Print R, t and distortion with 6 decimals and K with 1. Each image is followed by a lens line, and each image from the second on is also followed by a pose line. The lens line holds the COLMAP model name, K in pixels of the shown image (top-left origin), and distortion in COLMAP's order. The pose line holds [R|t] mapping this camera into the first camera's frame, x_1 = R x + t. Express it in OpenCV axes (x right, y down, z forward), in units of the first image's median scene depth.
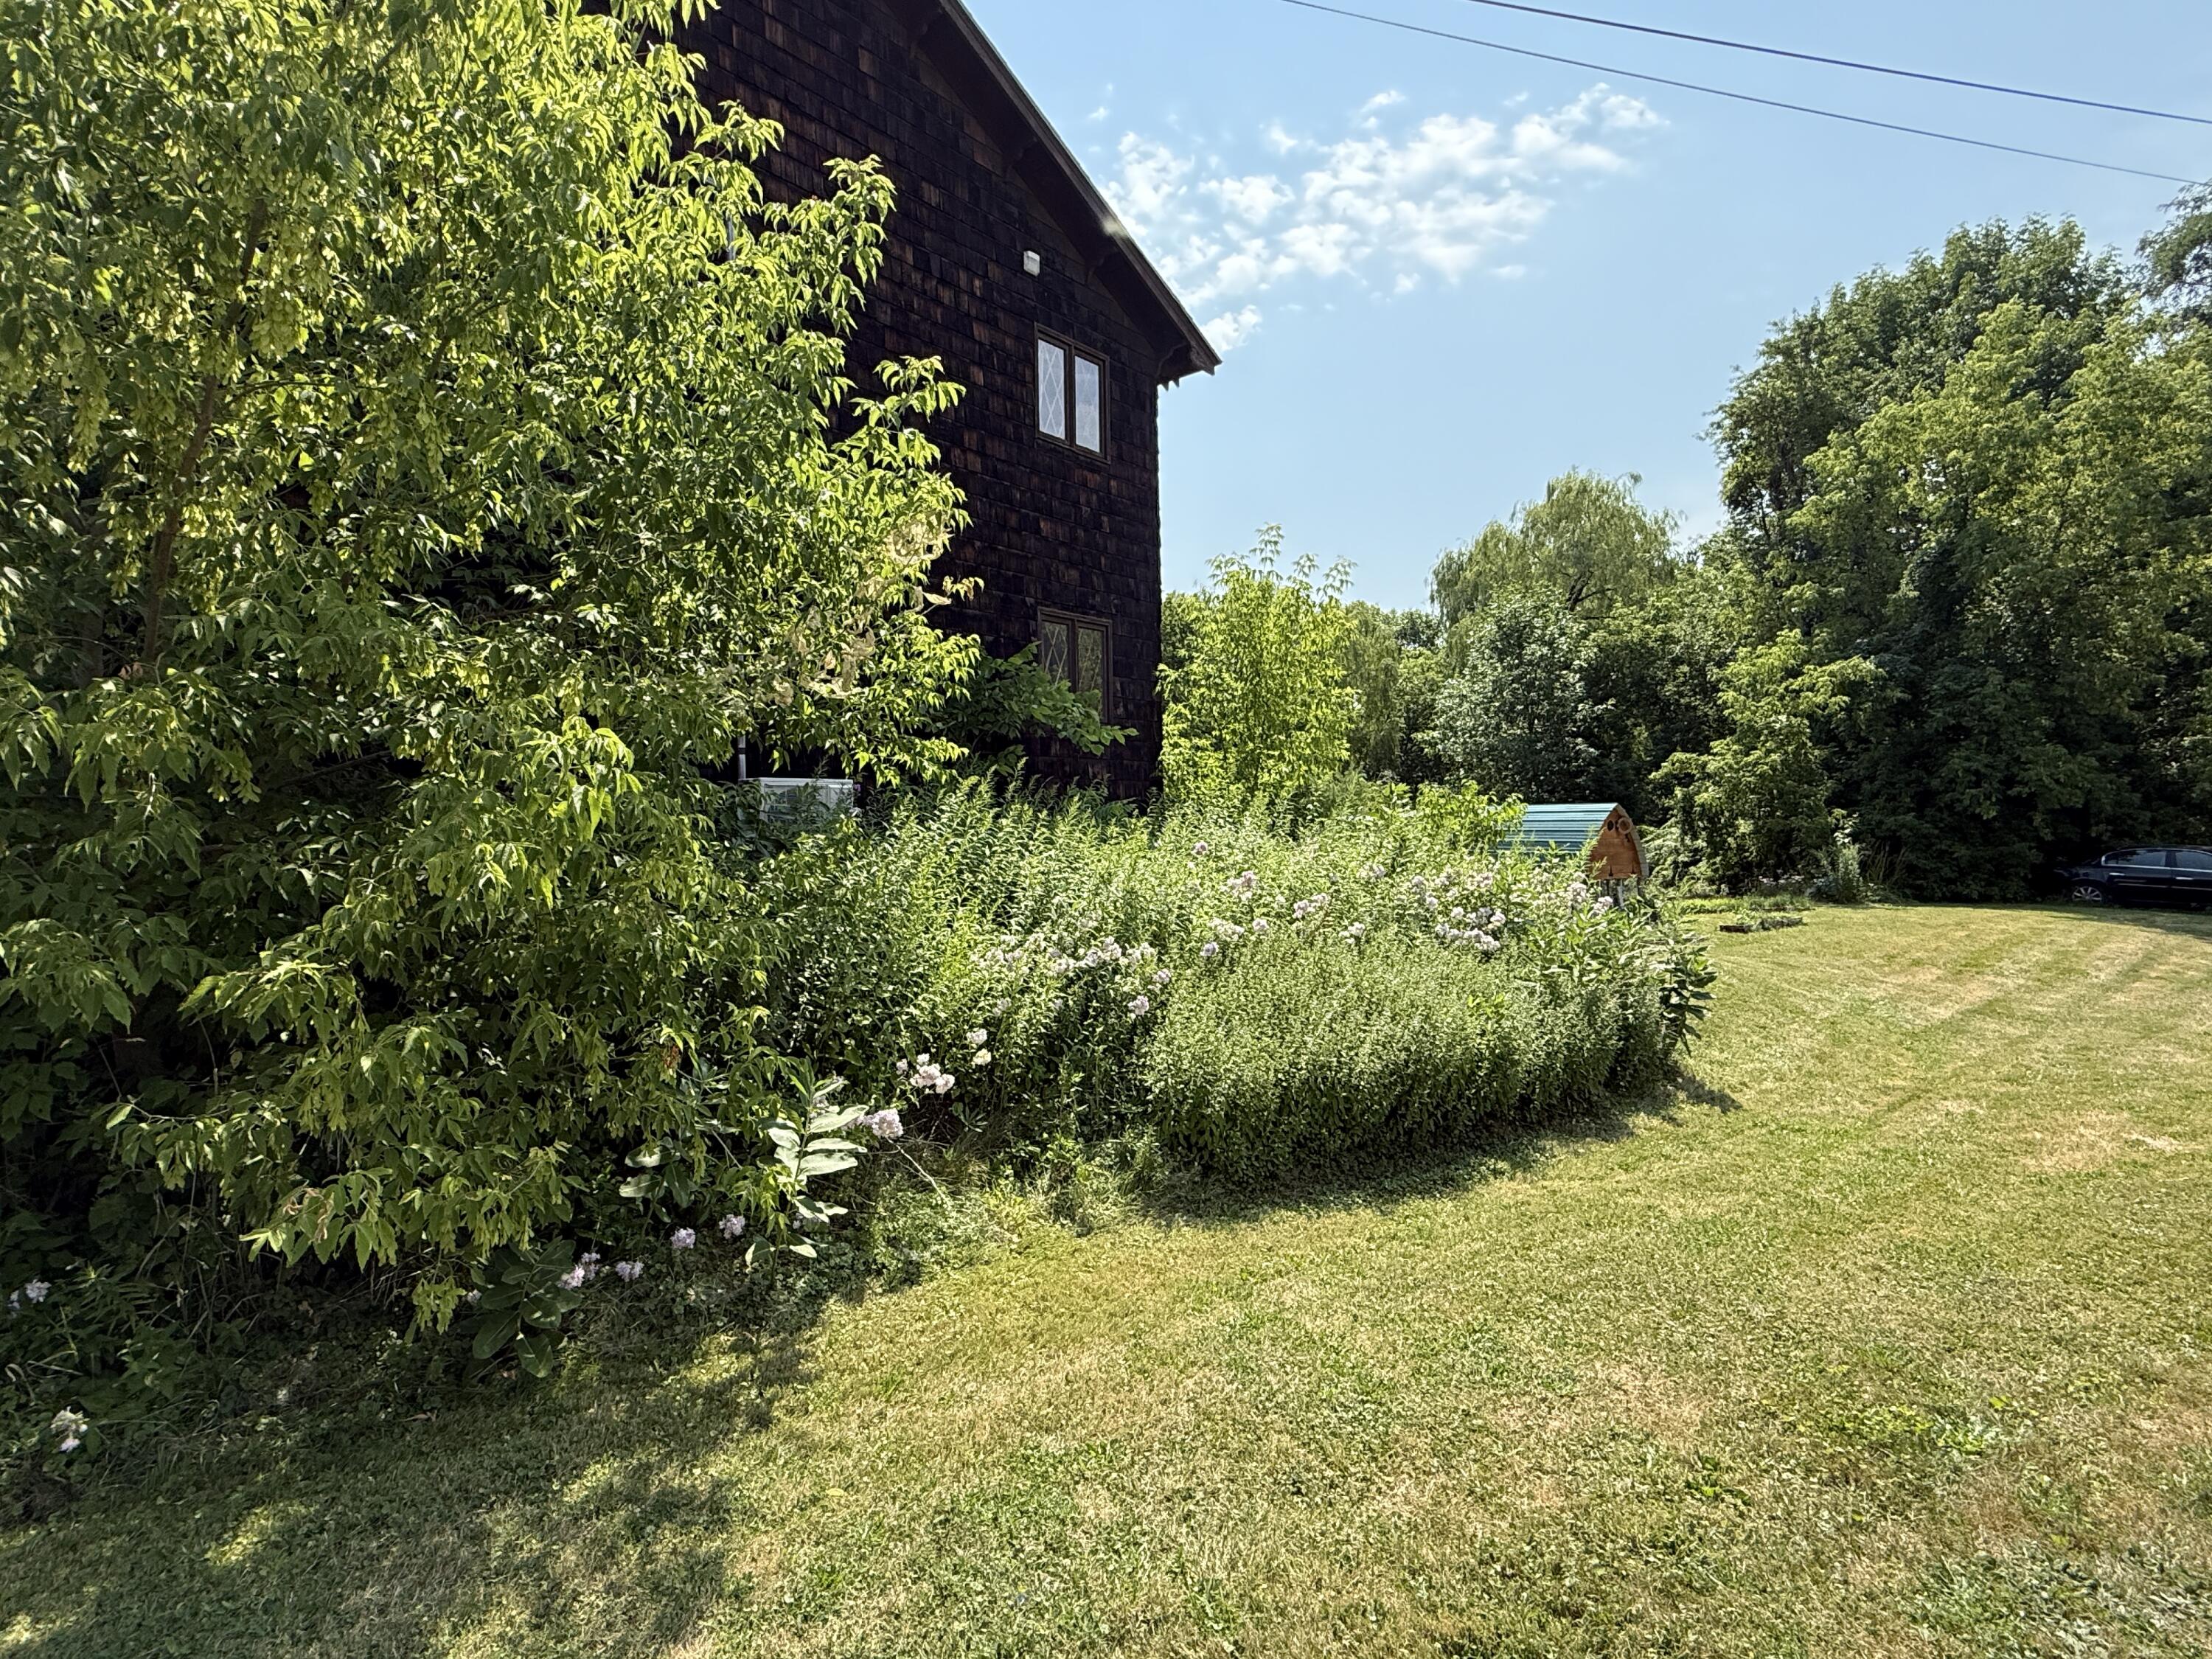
lens RADIAL K [[1085.4, 0, 1111.7], [0, 1085.4, 839.4], [0, 0, 1]] dist [-0.003198, -0.000931]
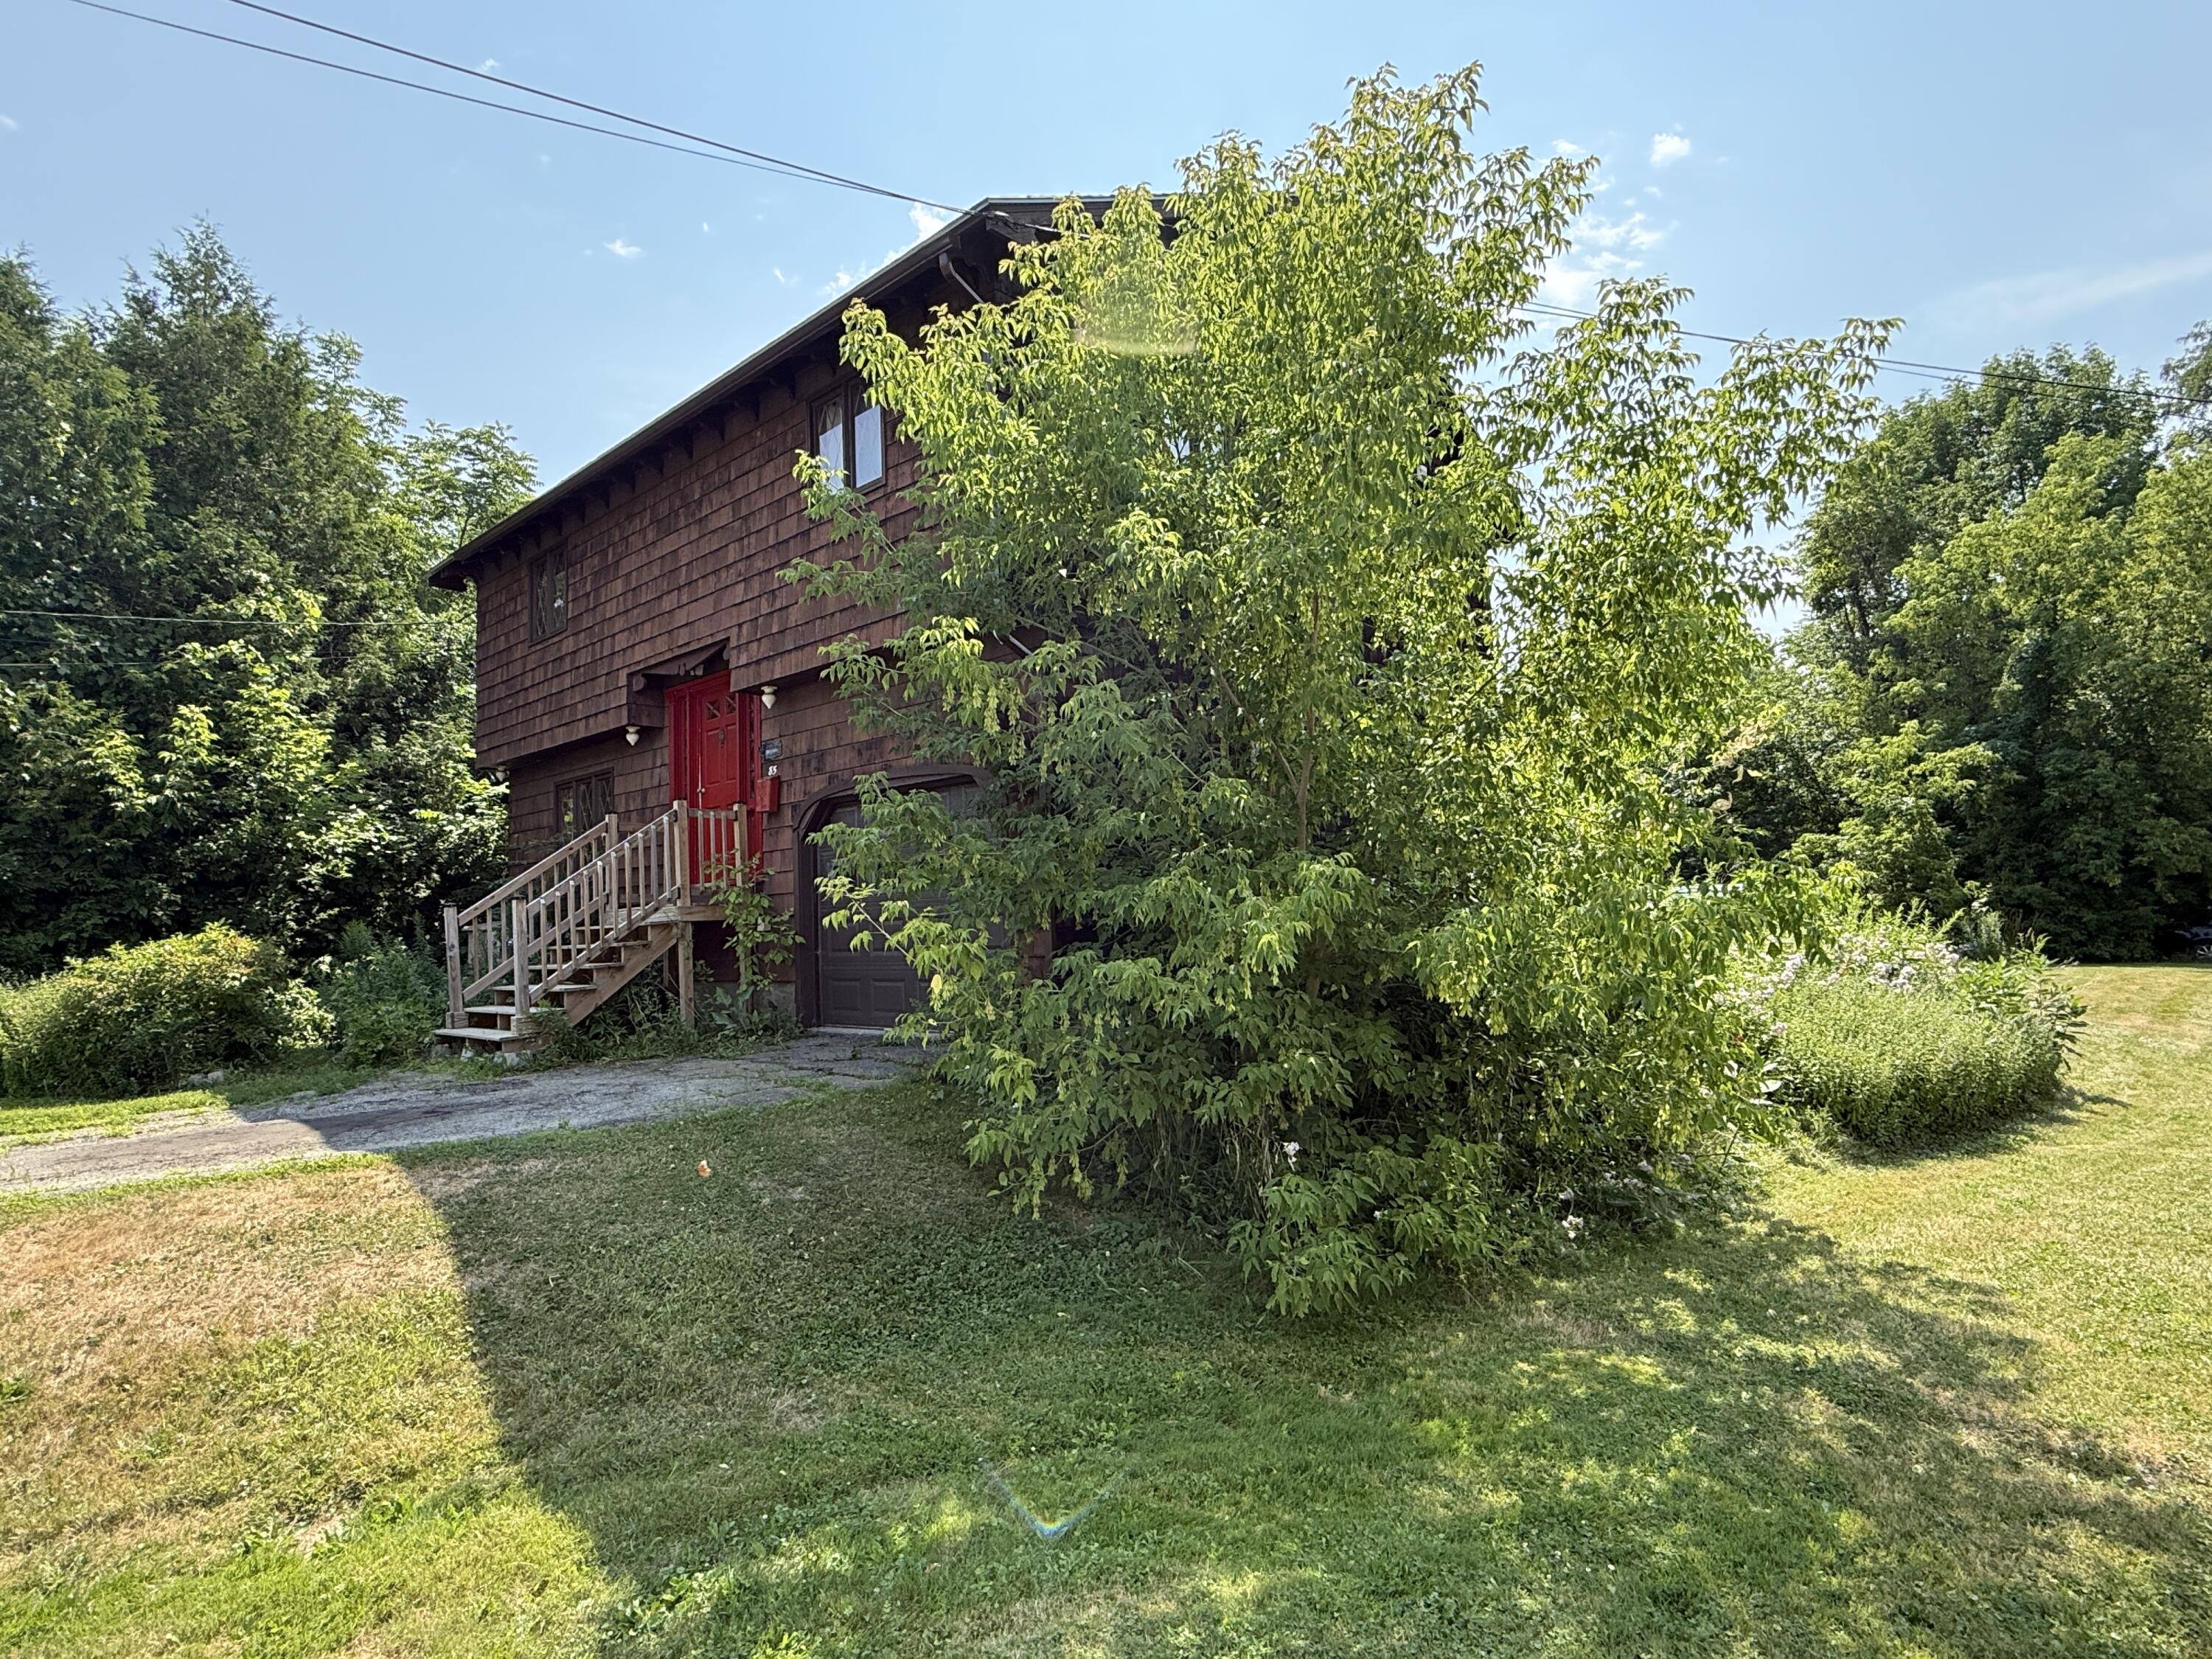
lens RADIAL K [[1085.4, 0, 1099.1], [0, 1085.4, 822.3], [0, 0, 1]] dist [-0.003198, -0.000931]
pose [[0.999498, -0.027911, -0.014987, -0.193515], [0.026293, 0.994733, -0.099073, -0.001383], [0.017673, 0.098629, 0.994967, -0.116195]]
